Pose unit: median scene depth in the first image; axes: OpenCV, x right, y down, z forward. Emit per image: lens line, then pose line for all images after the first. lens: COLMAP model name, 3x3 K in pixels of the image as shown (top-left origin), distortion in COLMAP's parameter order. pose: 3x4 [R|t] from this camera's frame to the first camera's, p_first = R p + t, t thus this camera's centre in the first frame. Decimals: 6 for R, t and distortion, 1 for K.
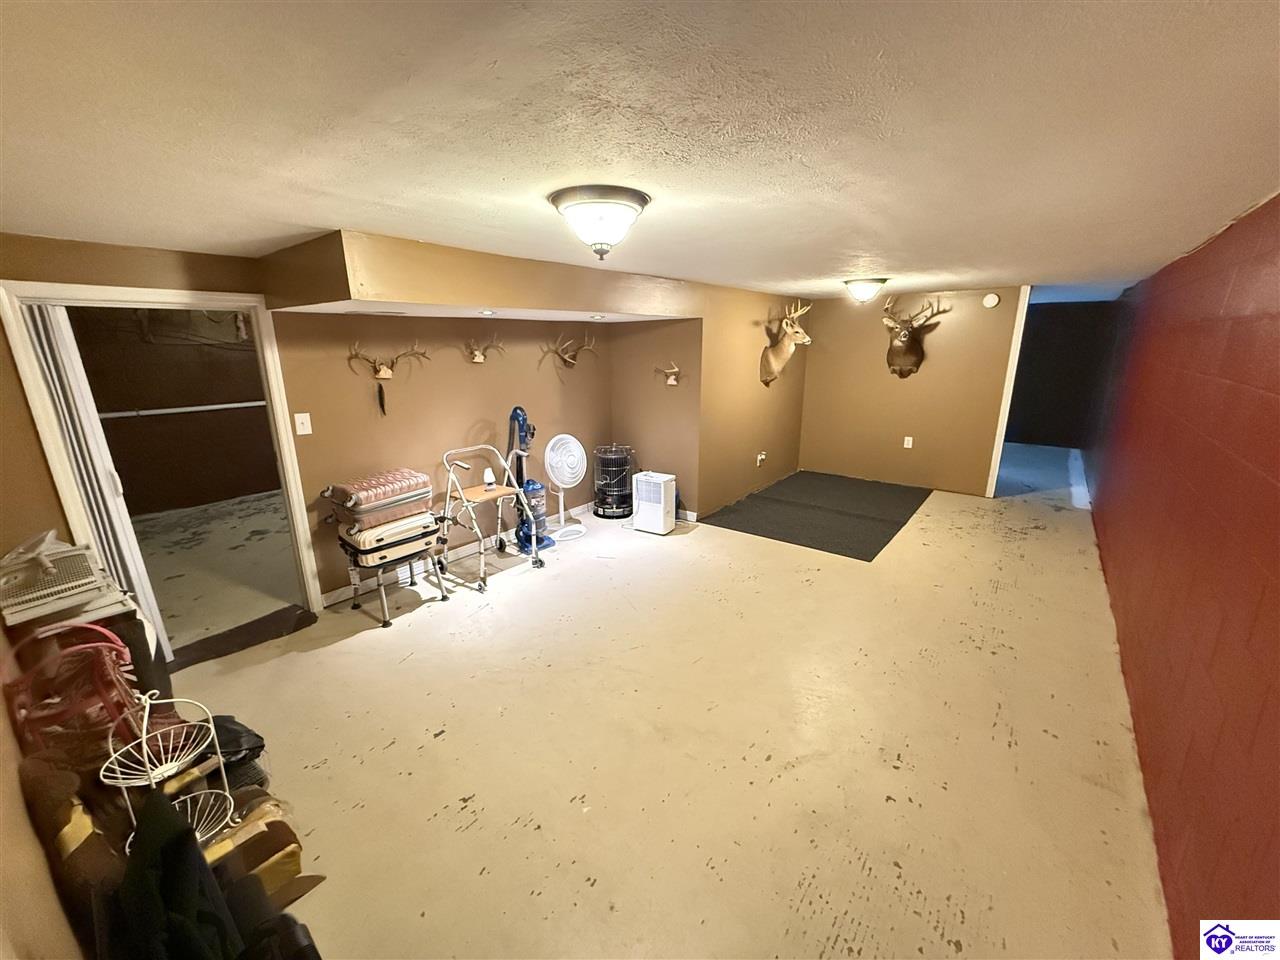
lens RADIAL K [[510.4, 0, 633.0], [0, 510.4, 481.5], [0, 0, 1]] dist [0.001532, -0.000628]
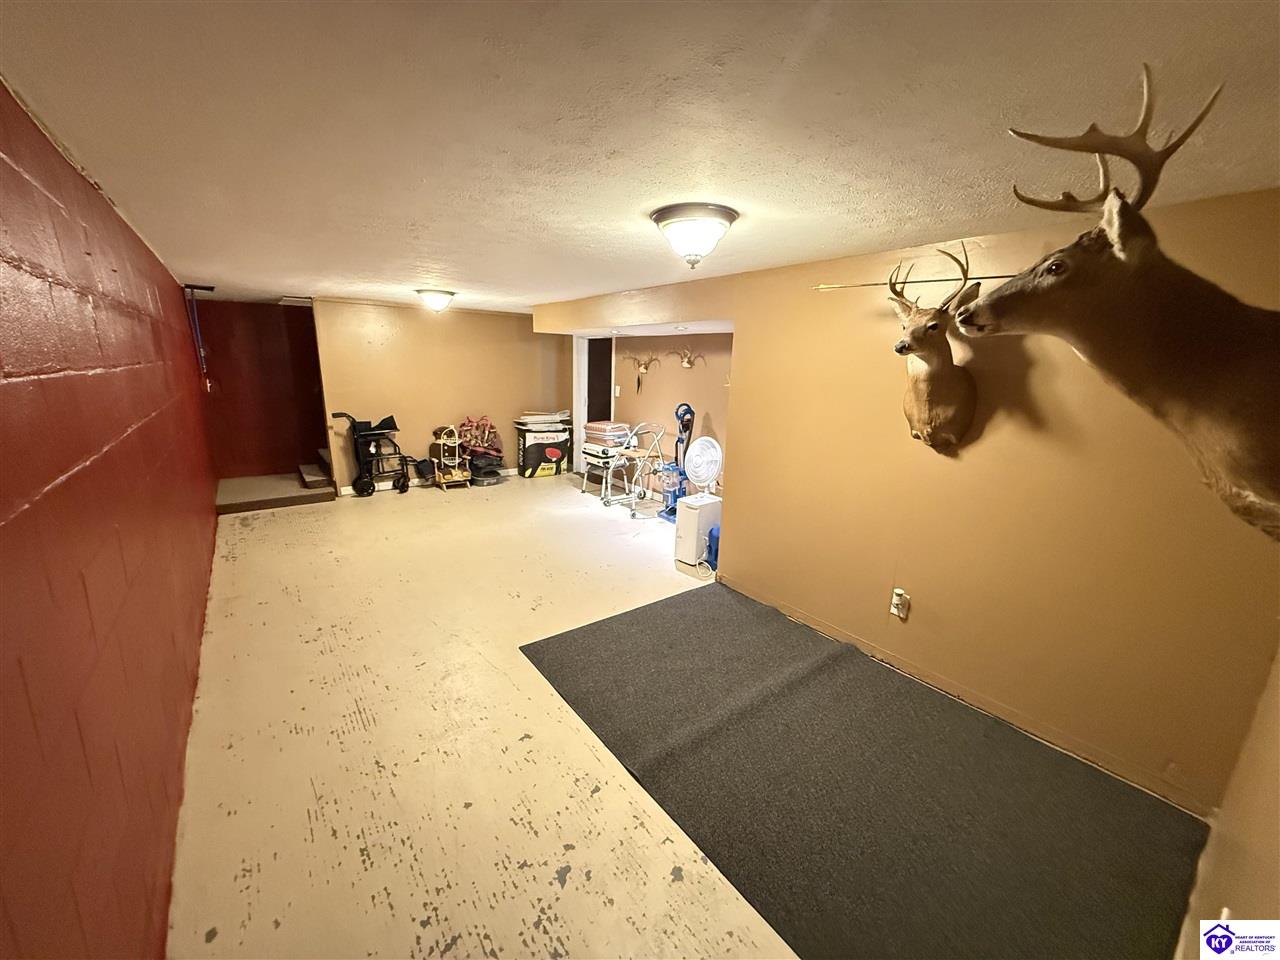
lens RADIAL K [[510.4, 0, 638.9], [0, 510.4, 480.0], [0, 0, 1]] dist [0.001532, -0.000628]
pose [[-0.239988, 0.222789, -0.944866, 1.454623], [-0.268501, 0.920107, 0.285148, -0.425558], [0.932906, 0.322130, -0.160996, 1.659158]]
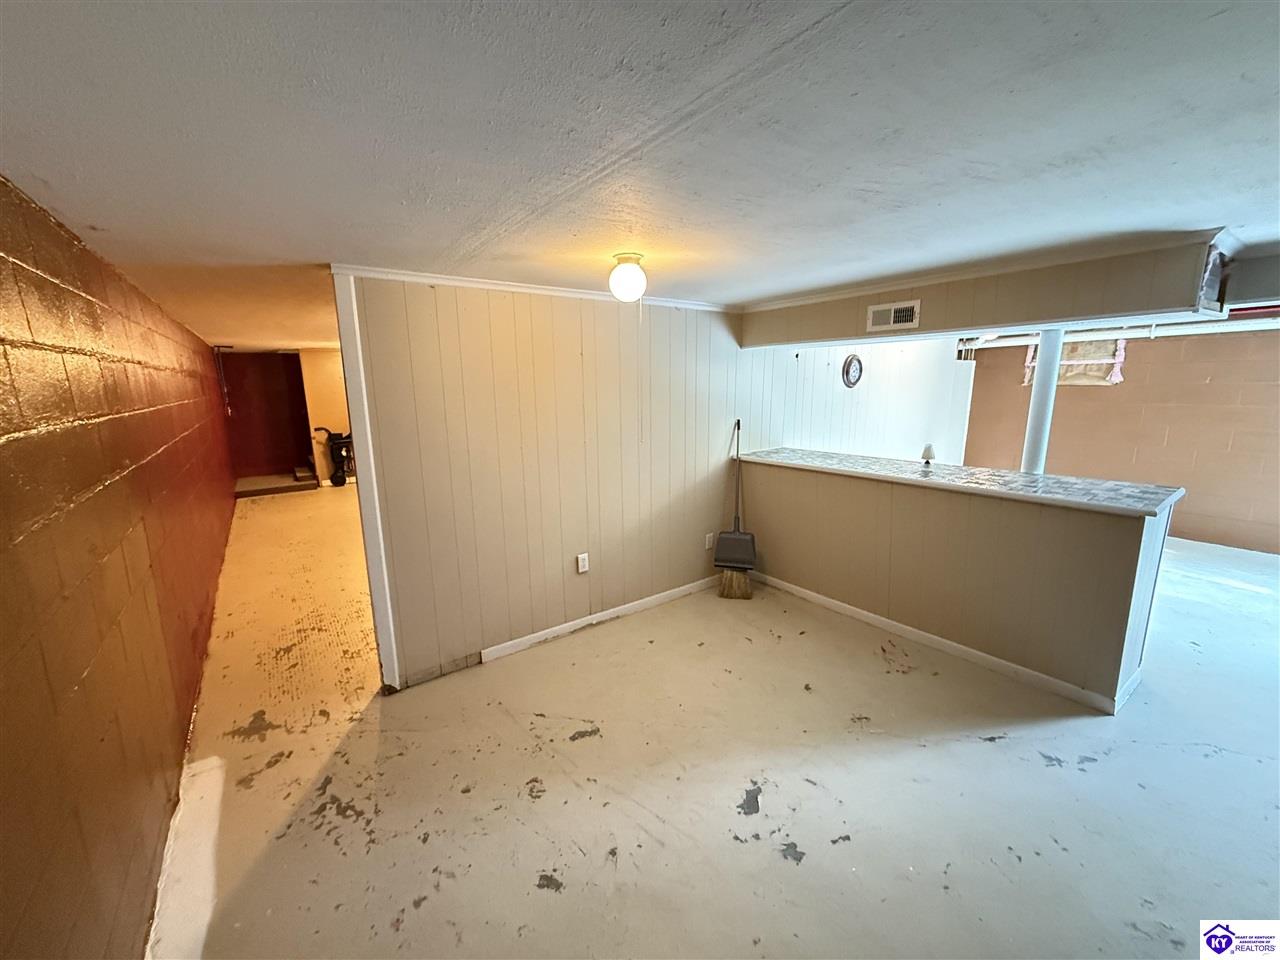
lens RADIAL K [[510.4, 0, 638.3], [0, 510.4, 482.1], [0, 0, 1]] dist [0.001532, -0.000628]
pose [[-0.260164, 0.203179, -0.943946, 2.067796], [-0.234295, 0.935109, 0.265851, -0.668489], [0.936707, 0.290326, -0.195678, 2.458549]]
